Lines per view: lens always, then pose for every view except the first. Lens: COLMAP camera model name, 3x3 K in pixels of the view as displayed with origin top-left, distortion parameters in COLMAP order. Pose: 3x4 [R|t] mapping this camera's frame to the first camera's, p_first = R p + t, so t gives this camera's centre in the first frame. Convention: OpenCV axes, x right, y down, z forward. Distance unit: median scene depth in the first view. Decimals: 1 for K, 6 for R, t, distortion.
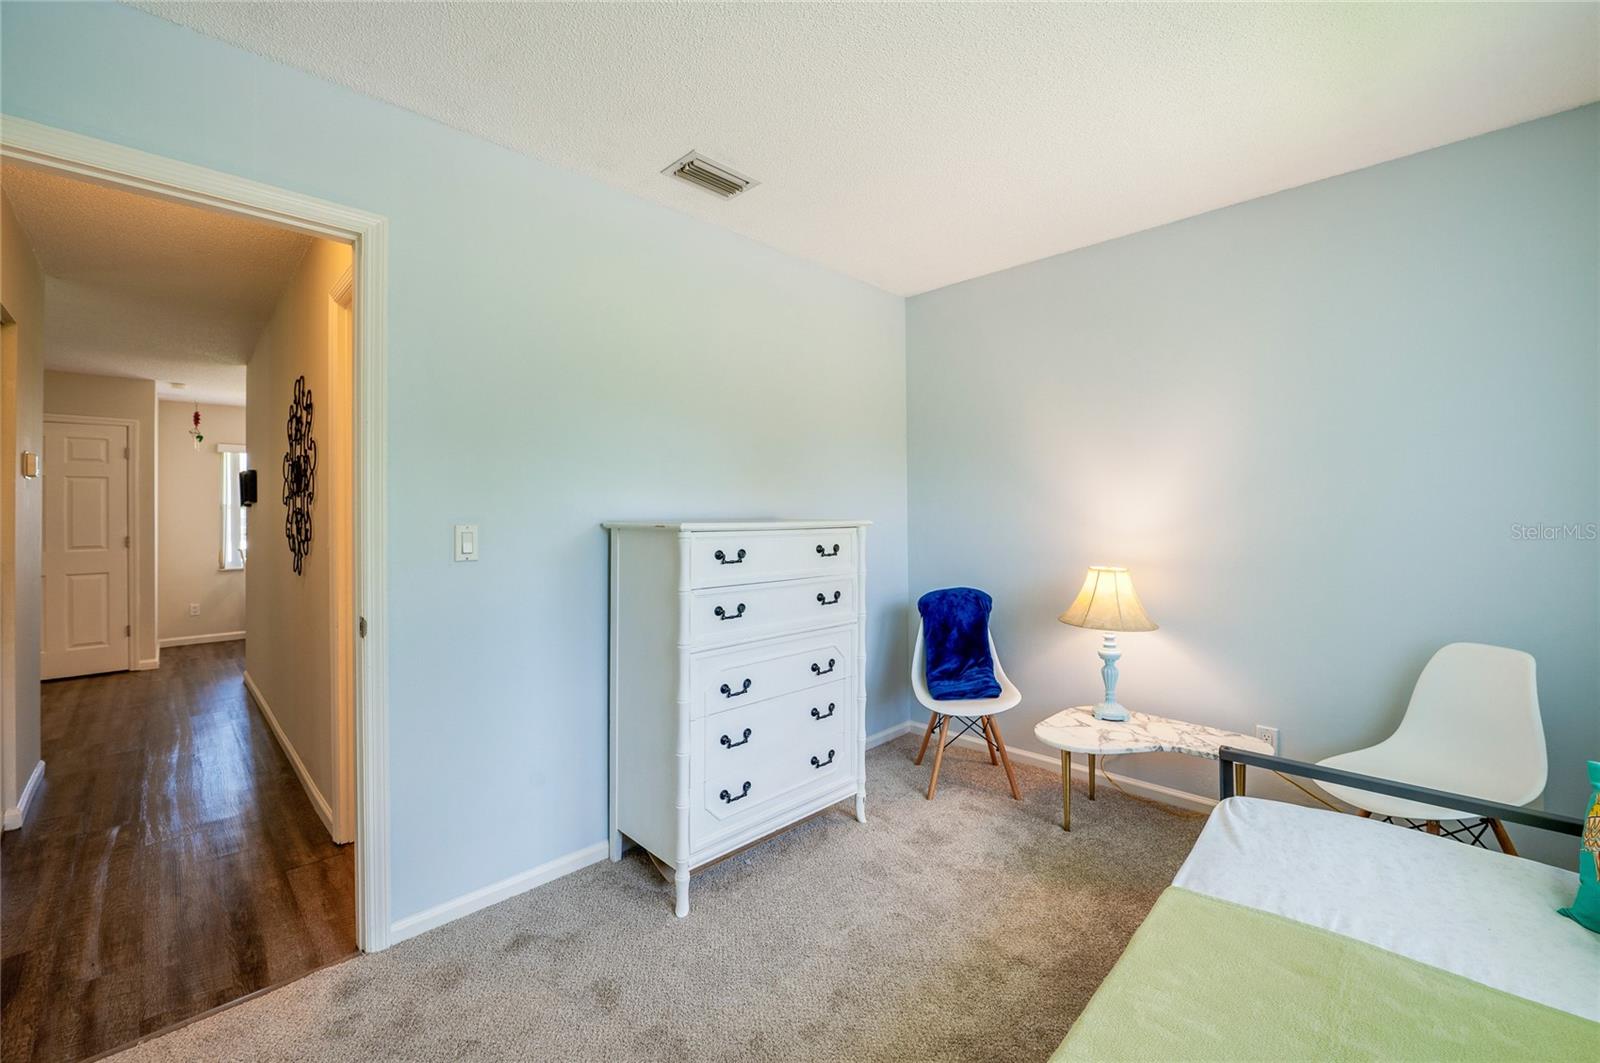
lens RADIAL K [[643.0, 0, 801.3], [0, 643.0, 512.0], [0, 0, 1]] dist [-0.014138, 0.000097]
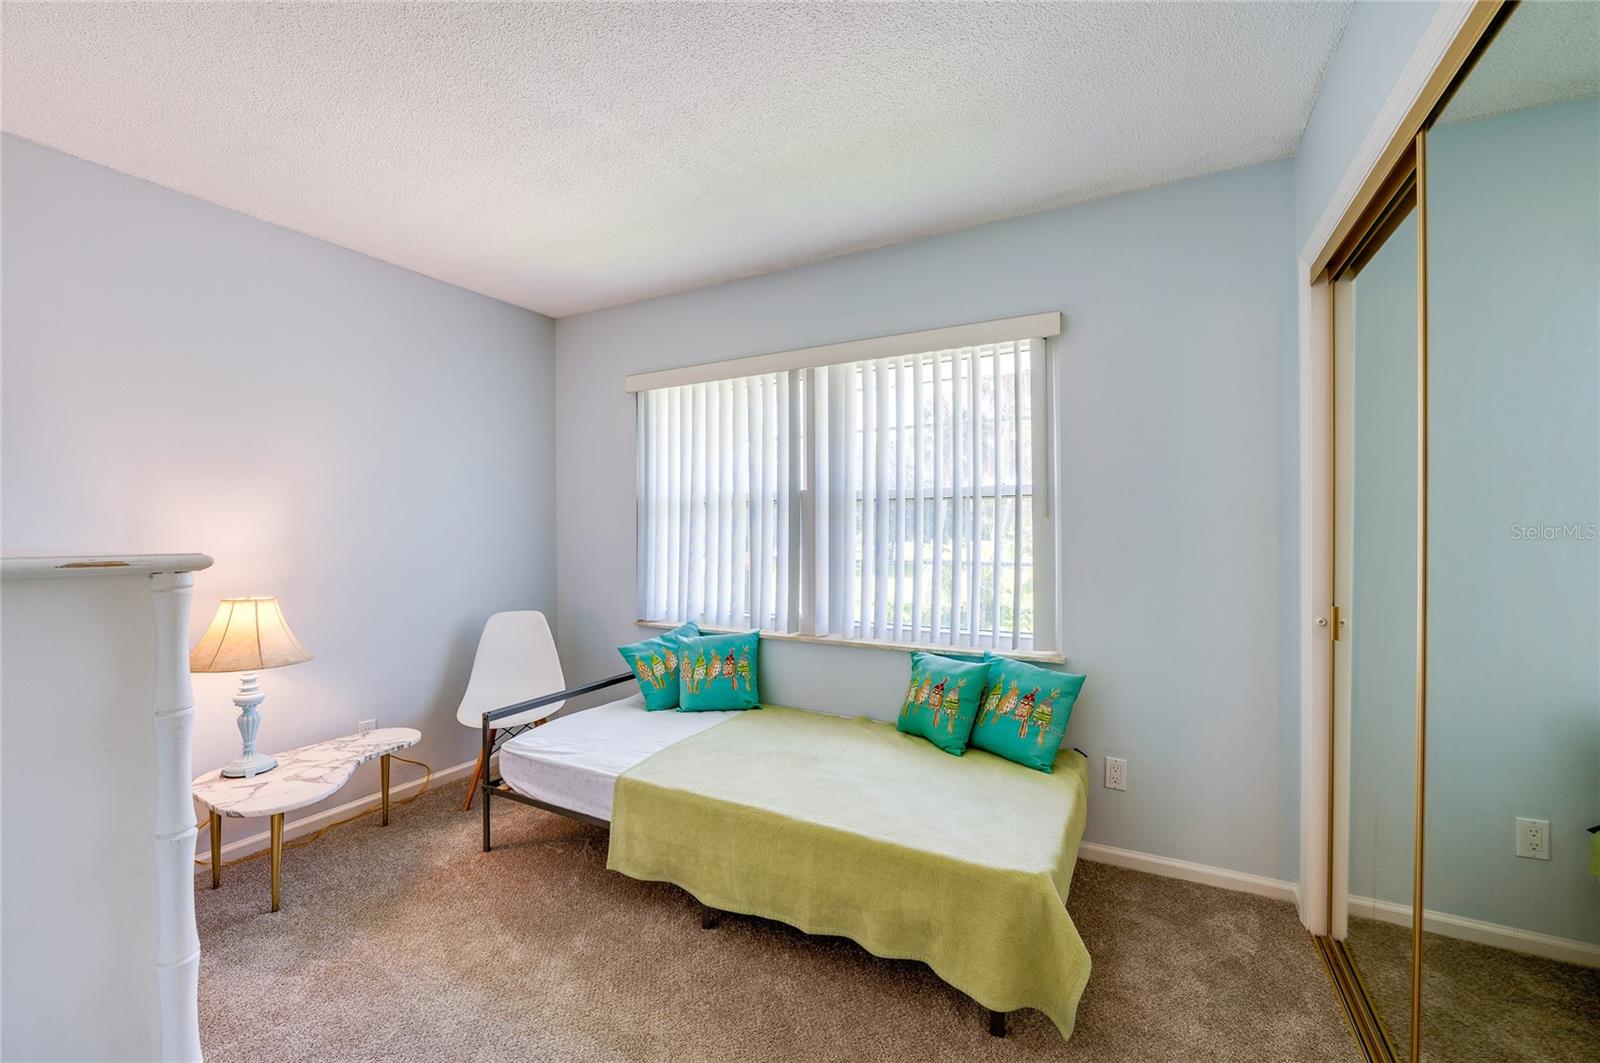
lens RADIAL K [[640.9, 0, 802.3], [0, 640.9, 529.5], [0, 0, 1]] dist [-0.016855, -0.000010]
pose [[-0.289927, 0.008458, 0.957011, -0.569713], [-0.000532, 0.999959, -0.008999, 0.004952], [-0.957049, -0.003118, -0.289911, 0.571281]]
